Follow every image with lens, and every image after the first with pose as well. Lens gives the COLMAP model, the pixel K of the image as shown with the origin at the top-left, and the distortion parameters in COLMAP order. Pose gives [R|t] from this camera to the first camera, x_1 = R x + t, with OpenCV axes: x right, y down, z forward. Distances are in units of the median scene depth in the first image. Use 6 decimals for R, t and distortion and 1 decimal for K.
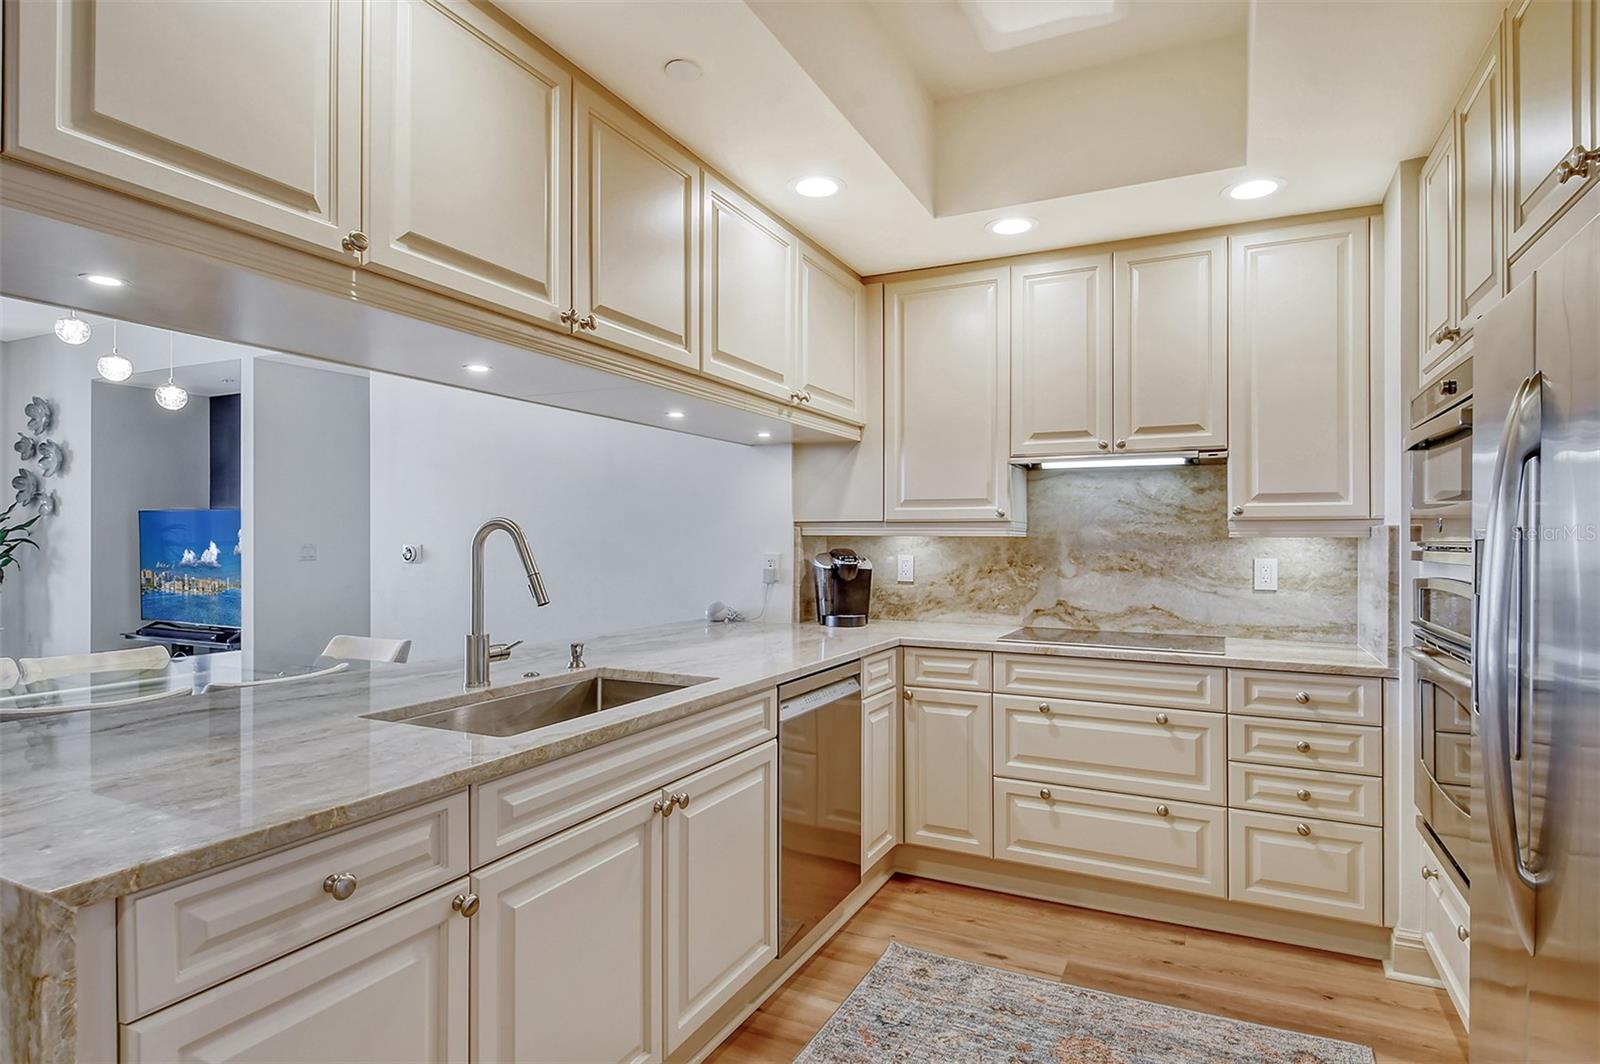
lens RADIAL K [[817.9, 0, 801.3], [0, 817.9, 509.3], [0, 0, 1]] dist [0.030138, -0.023584]
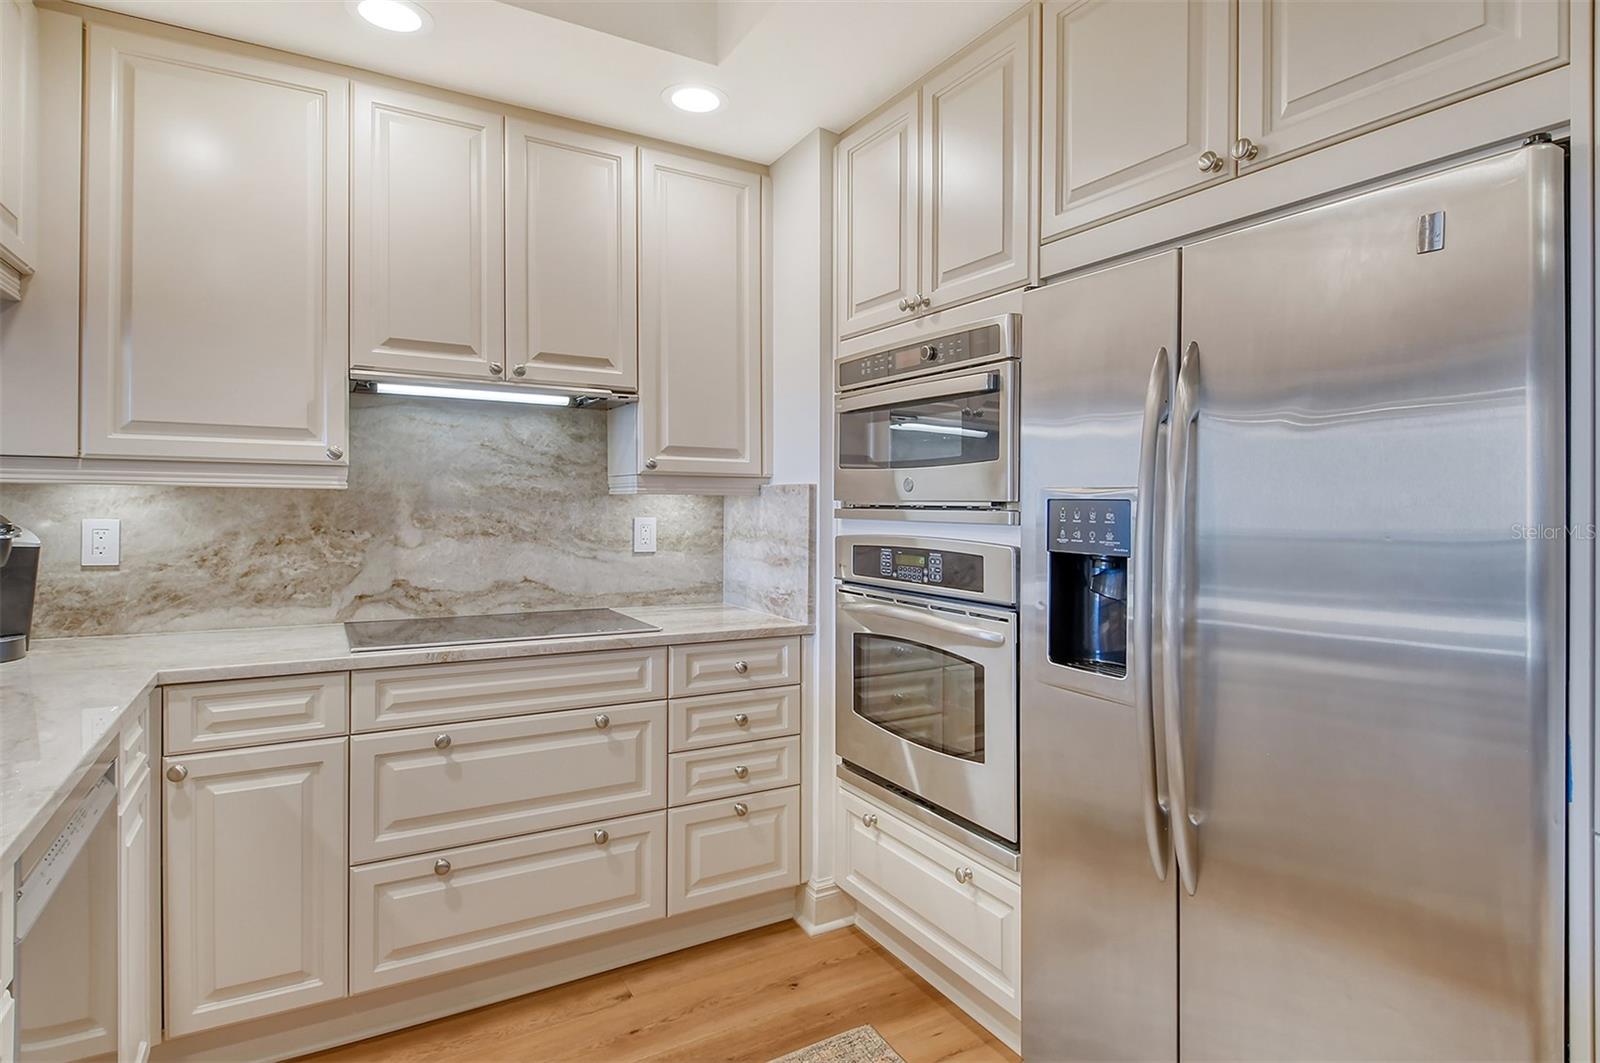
lens RADIAL K [[845.7, 0, 822.5], [0, 845.7, 488.4], [0, 0, 1]] dist [0.029002, -0.025180]
pose [[0.547597, 0.016888, 0.836572, -0.113473], [-0.039801, 0.999190, 0.005882, 0.014203], [-0.835795, -0.036517, 0.547826, 0.323498]]
